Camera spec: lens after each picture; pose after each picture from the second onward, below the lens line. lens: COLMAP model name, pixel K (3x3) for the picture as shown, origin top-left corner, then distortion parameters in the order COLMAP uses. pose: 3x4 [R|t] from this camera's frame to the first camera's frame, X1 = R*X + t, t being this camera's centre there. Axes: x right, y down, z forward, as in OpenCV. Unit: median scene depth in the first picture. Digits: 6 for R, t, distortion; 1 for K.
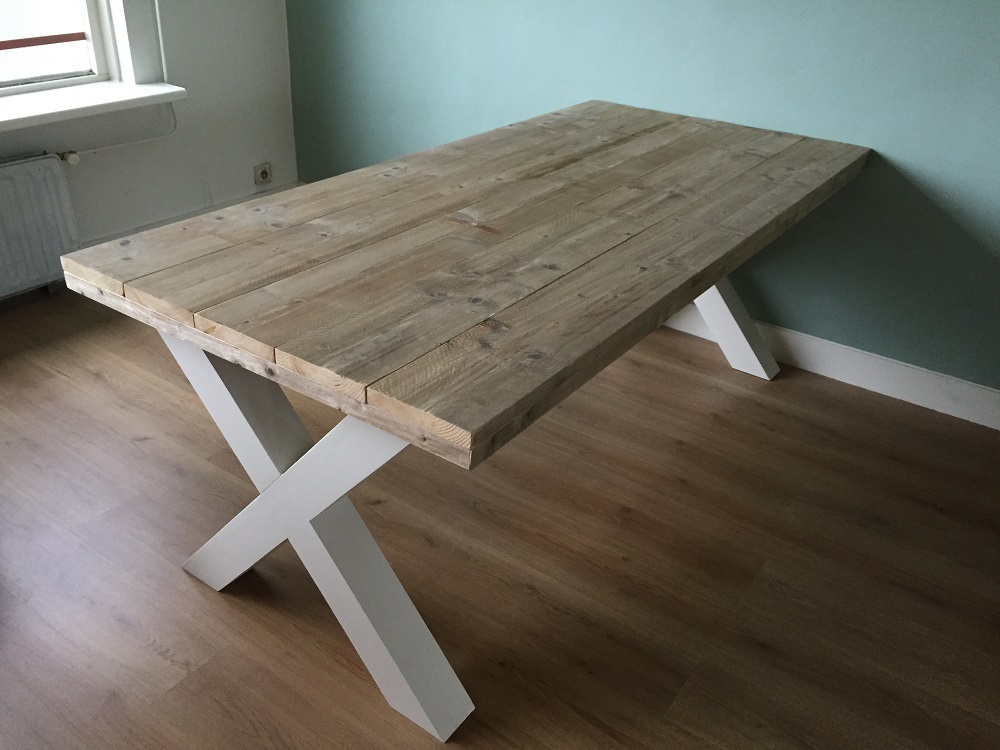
lens RADIAL K [[860.8, 0, 494.8], [0, 860.8, 378.2], [0, 0, 1]] dist [0.074286, -0.096408]
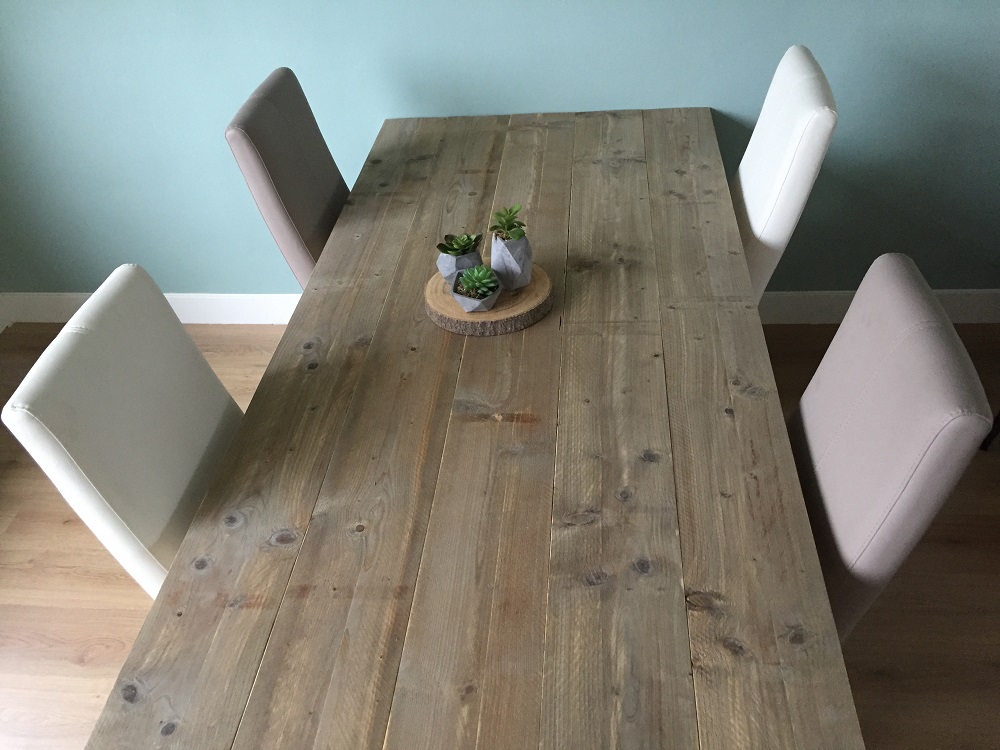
lens RADIAL K [[860.8, 0, 498.9], [0, 860.8, 370.5], [0, 0, 1]] dist [0.074286, -0.096408]
pose [[0.858968, -0.397355, 0.322929, -0.298794], [0.342258, 0.914659, 0.215080, -0.437274], [-0.380833, -0.074221, 0.921660, 0.280534]]
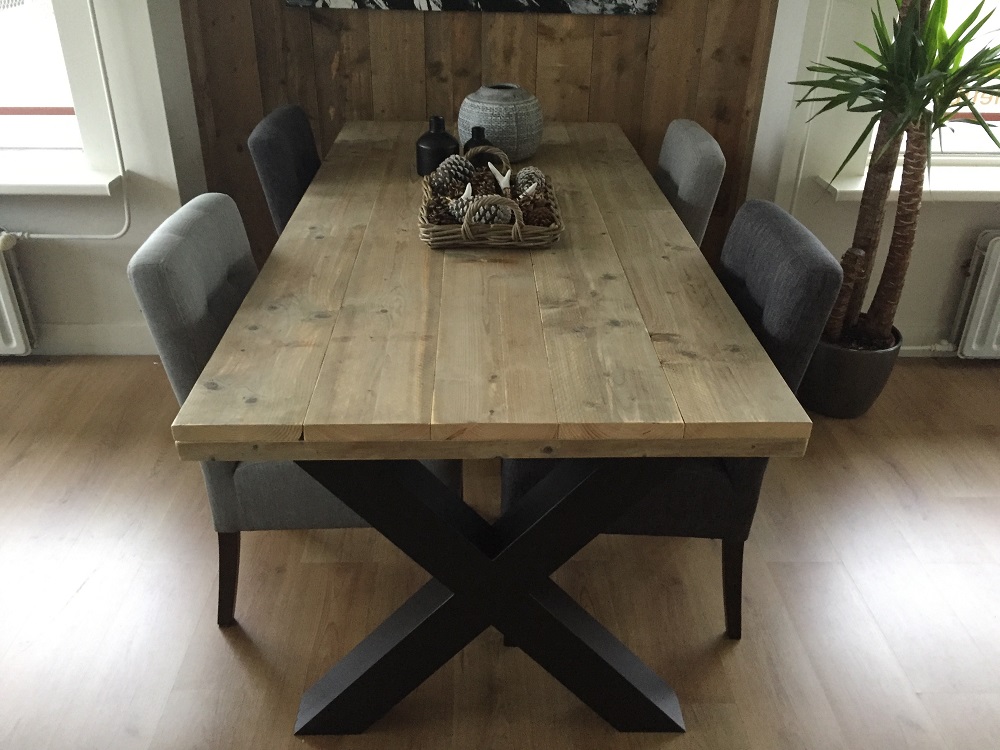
lens RADIAL K [[860.8, 0, 497.2], [0, 860.8, 371.9], [0, 0, 1]] dist [0.074286, -0.096408]
pose [[0.800860, -0.316994, 0.508073, -0.624674], [0.315020, 0.944541, 0.092757, -0.160213], [-0.509299, 0.085768, 0.856305, 0.160659]]
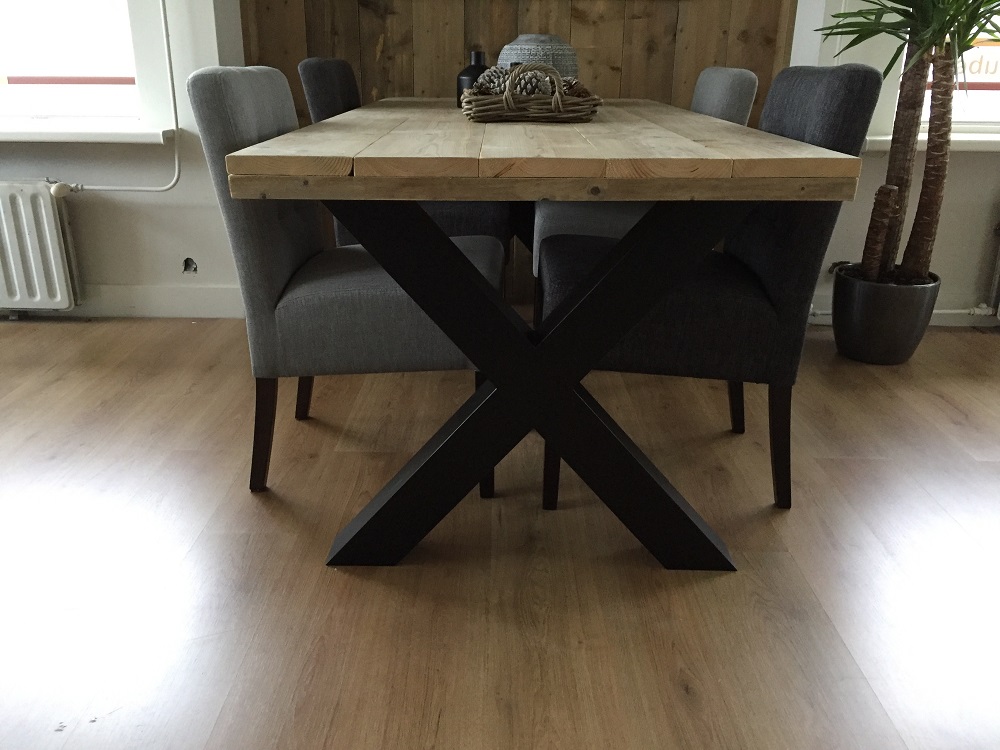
lens RADIAL K [[860.8, 0, 497.2], [0, 860.8, 372.2], [0, 0, 1]] dist [0.074286, -0.096408]
pose [[0.817286, -0.231115, 0.527854, -0.737748], [0.307163, 0.949780, -0.059734, 0.170641], [-0.487540, 0.210957, 0.847232, 0.227338]]
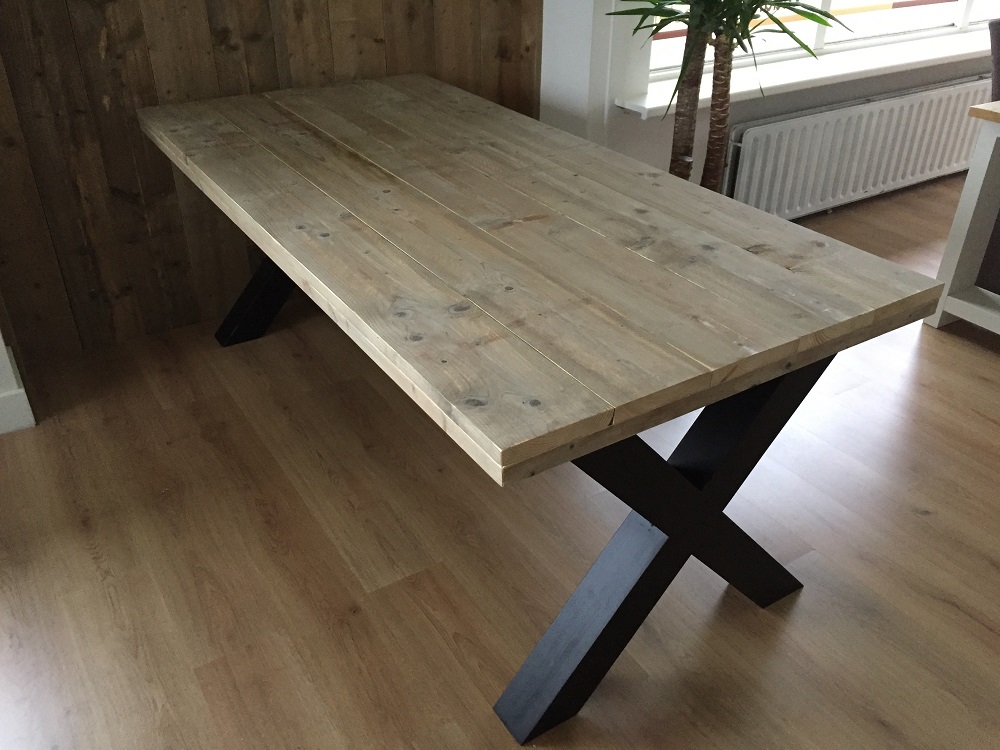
lens RADIAL K [[860.8, 0, 497.9], [0, 860.8, 370.0], [0, 0, 1]] dist [0.074286, -0.096408]
pose [[0.374673, -0.515030, 0.770951, -0.971062], [0.465223, 0.823698, 0.324174, -0.407905], [-0.801990, 0.237205, 0.548221, 0.580449]]
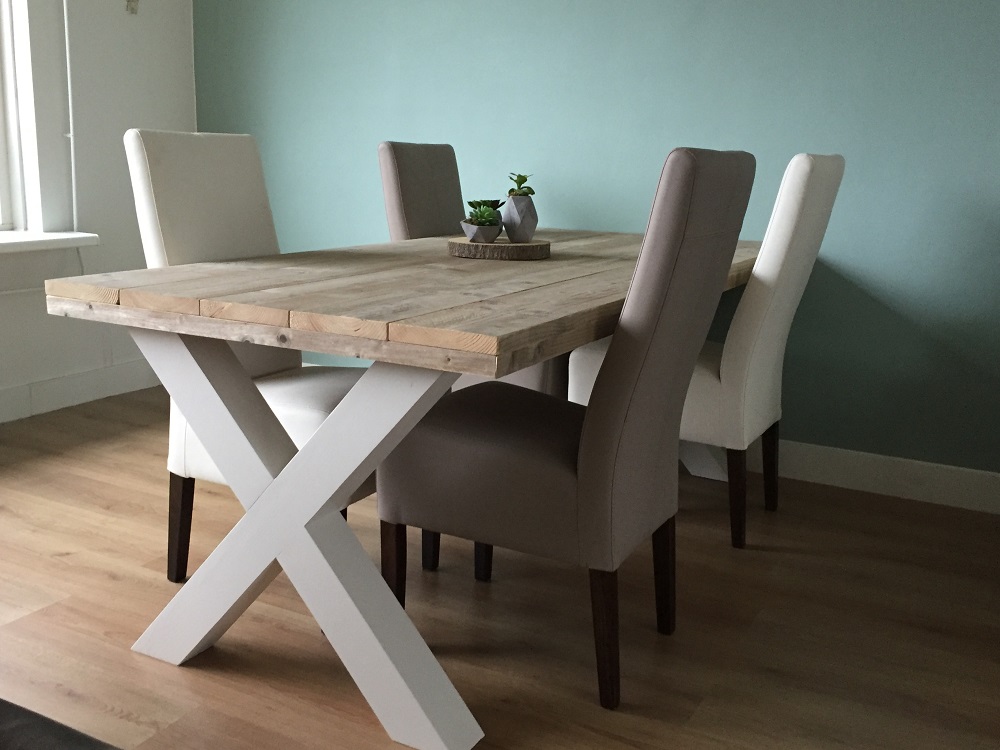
lens RADIAL K [[1007.6, 0, 502.4], [0, 1007.6, 373.6], [0, 0, 1]] dist [0.038977, 0.000000]
pose [[0.990732, -0.040011, 0.129807, -0.128881], [0.075543, 0.956513, -0.281739, 0.319908], [-0.112890, 0.288934, 0.950670, -0.133076]]
